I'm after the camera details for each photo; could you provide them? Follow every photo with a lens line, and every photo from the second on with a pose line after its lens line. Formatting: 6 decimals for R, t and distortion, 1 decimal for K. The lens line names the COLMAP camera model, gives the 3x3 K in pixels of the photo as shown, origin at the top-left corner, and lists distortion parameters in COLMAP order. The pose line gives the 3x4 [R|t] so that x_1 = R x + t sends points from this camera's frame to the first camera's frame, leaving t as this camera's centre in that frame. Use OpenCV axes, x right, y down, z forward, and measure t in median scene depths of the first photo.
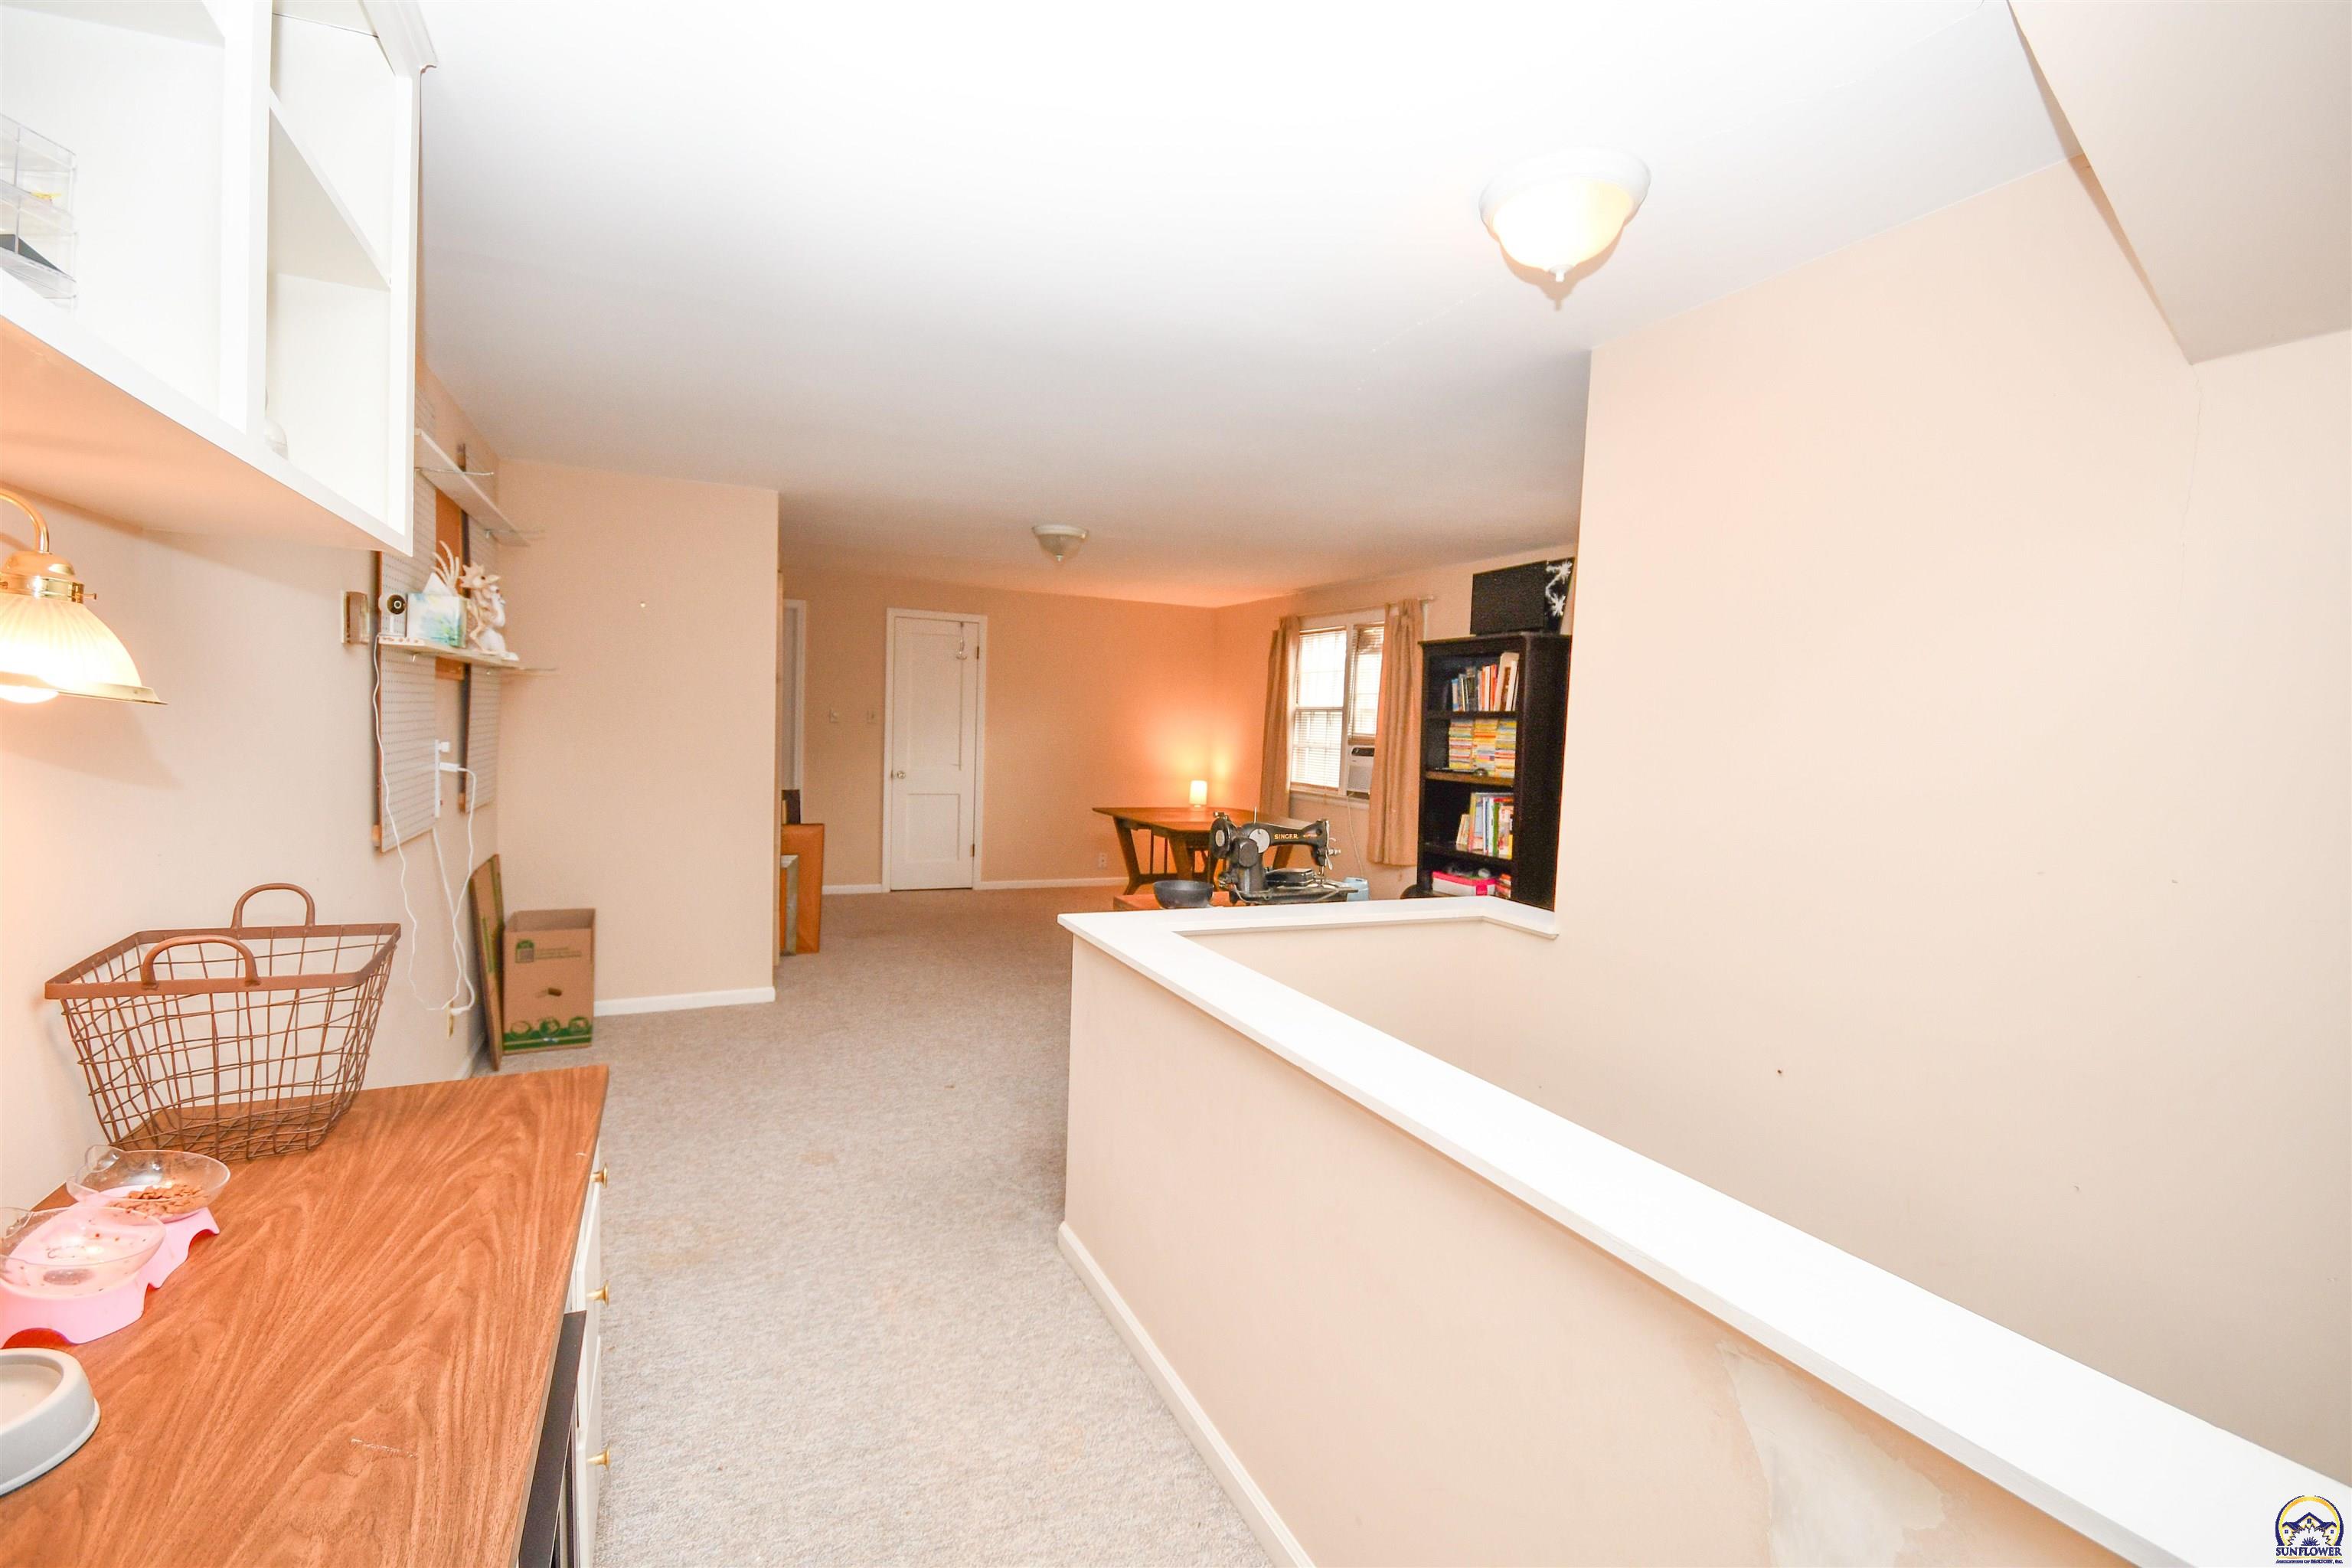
lens RADIAL K [[1010.1, 0, 1176.0], [0, 1010.1, 784.0], [0, 0, 1]] dist [-0.001408, -0.000171]
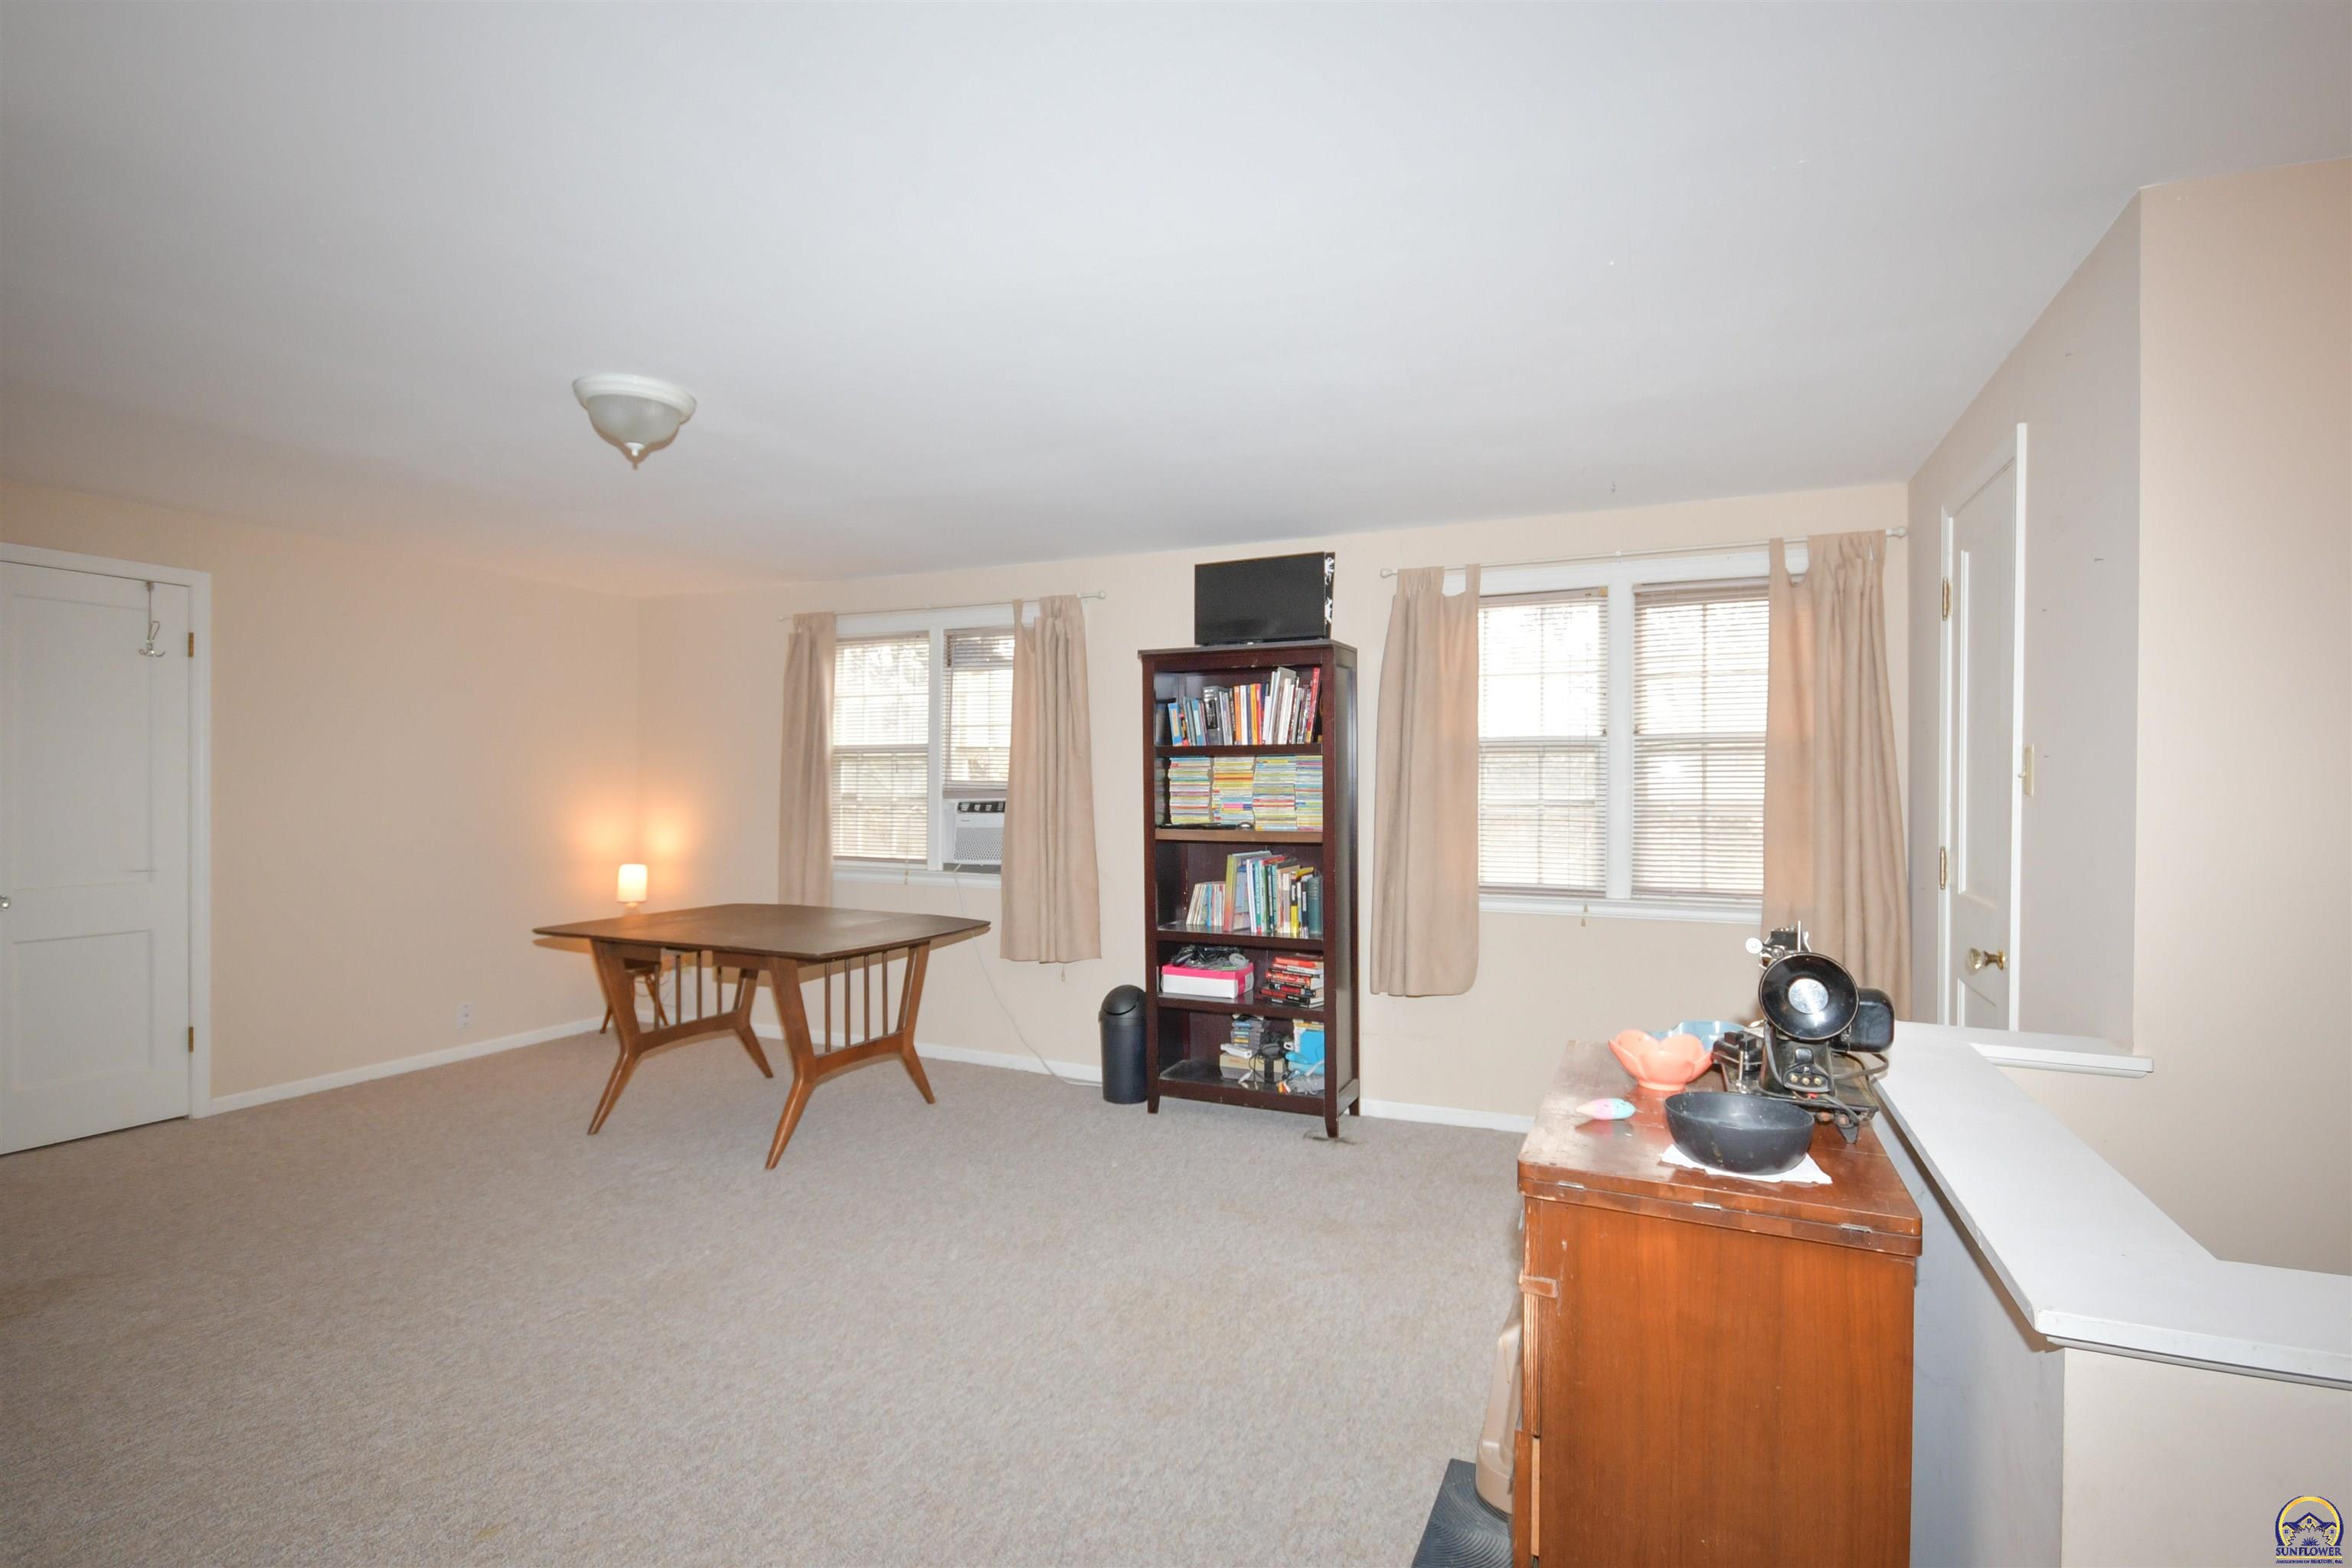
lens RADIAL K [[1091.3, 0, 1176.0], [0, 1091.3, 784.0], [0, 0, 1]] dist [-0.000989, -0.000189]
pose [[0.760725, -0.032737, 0.648248, -0.245342], [0.062033, 0.997823, -0.022406, -0.026112], [-0.646103, 0.057258, 0.761100, 0.384805]]
